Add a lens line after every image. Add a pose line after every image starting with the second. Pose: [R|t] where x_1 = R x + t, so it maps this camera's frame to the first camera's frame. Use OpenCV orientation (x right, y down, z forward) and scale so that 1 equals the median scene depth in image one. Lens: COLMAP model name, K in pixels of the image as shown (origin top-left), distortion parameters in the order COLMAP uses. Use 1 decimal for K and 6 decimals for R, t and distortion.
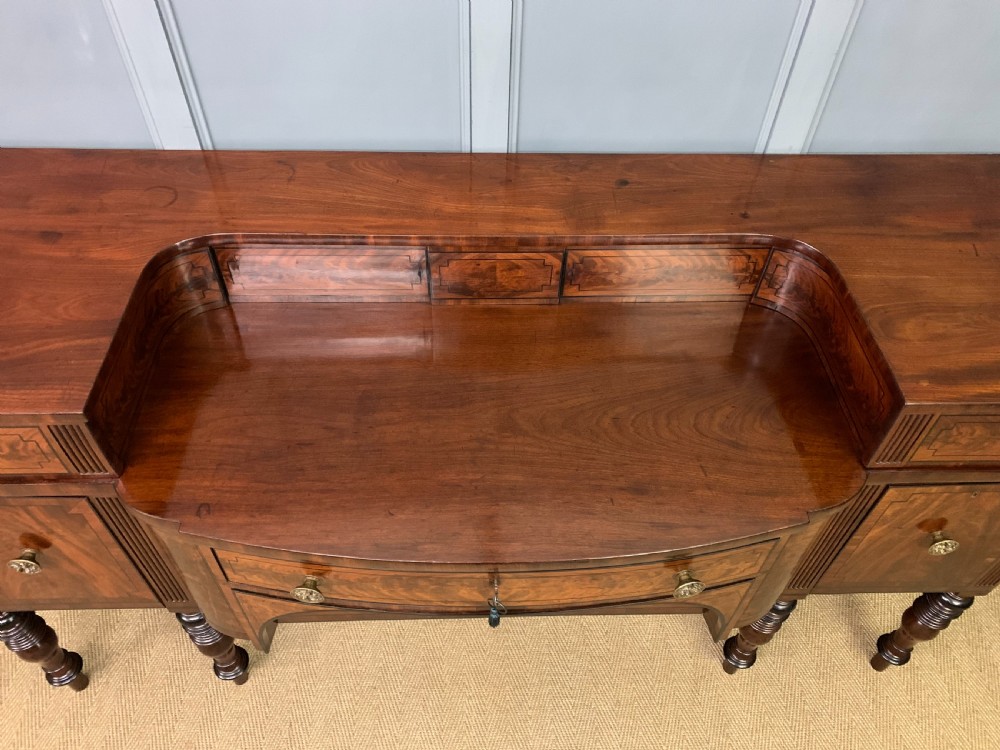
lens RADIAL K [[762.9, 0, 501.0], [0, 762.9, 368.1], [0, 0, 1]] dist [0.035735, -0.035527]
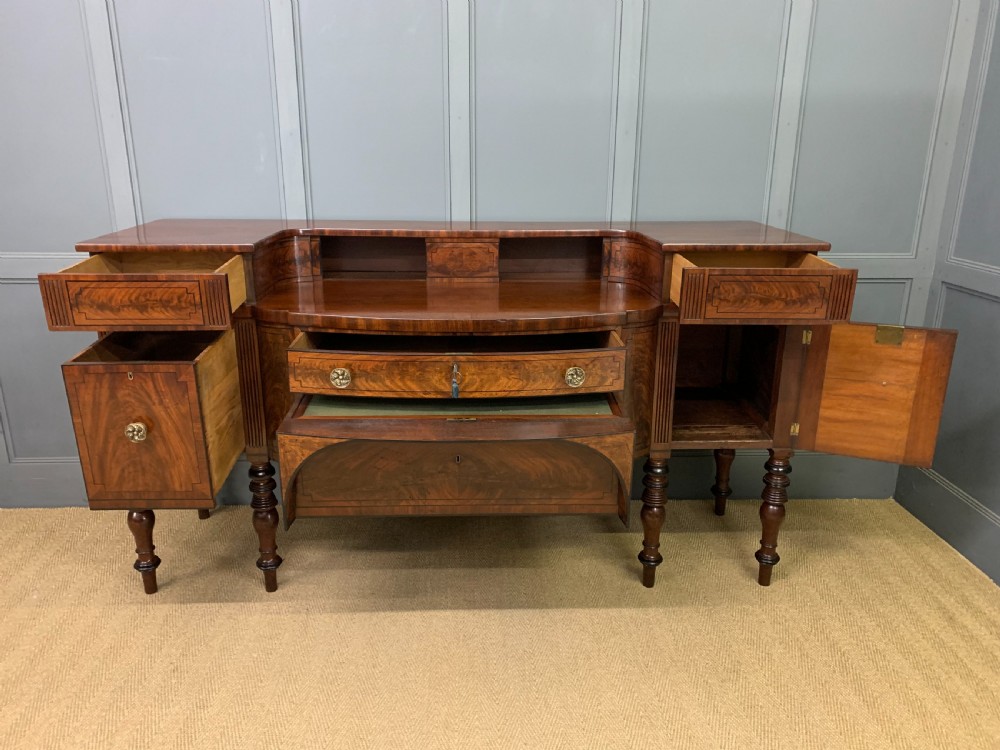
lens RADIAL K [[762.9, 0, 486.7], [0, 762.9, 393.1], [0, 0, 1]] dist [0.035735, -0.035527]
pose [[0.999686, -0.023319, -0.009184, 0.054731], [0.015028, 0.850979, -0.524984, 0.986124], [0.020057, 0.524681, 0.851062, -0.271409]]
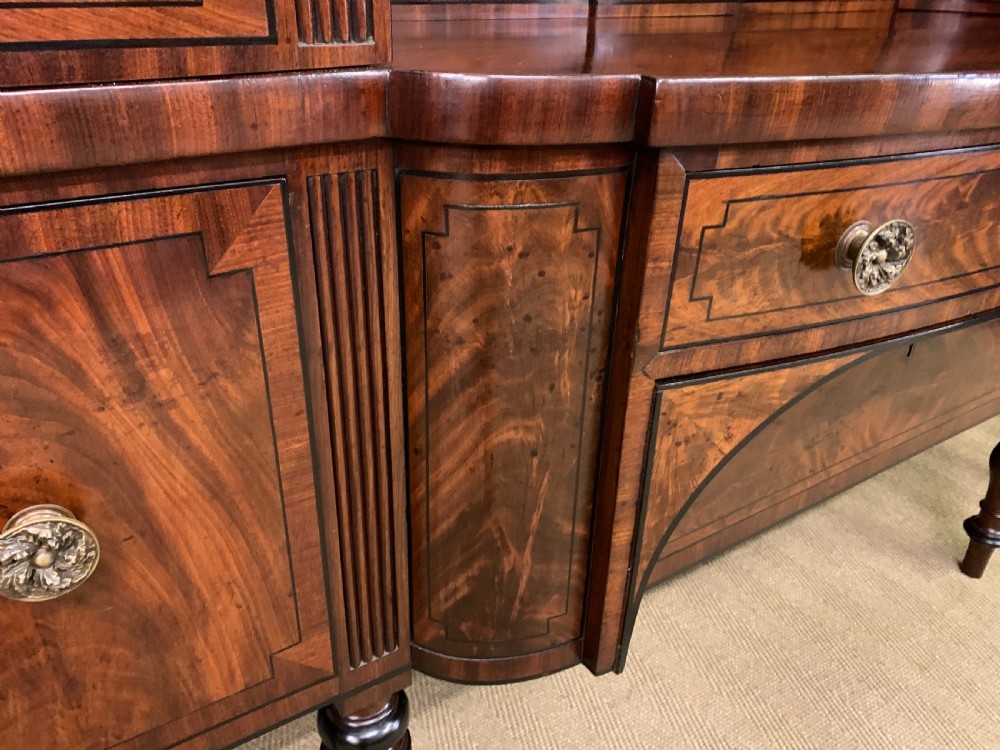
lens RADIAL K [[762.9, 0, 478.3], [0, 762.9, 381.3], [0, 0, 1]] dist [0.035735, -0.035527]
pose [[0.862101, -0.251356, 0.440002, -0.558754], [0.385827, 0.888505, -0.248387, 0.321751], [-0.328510, 0.383899, 0.862961, 0.623676]]
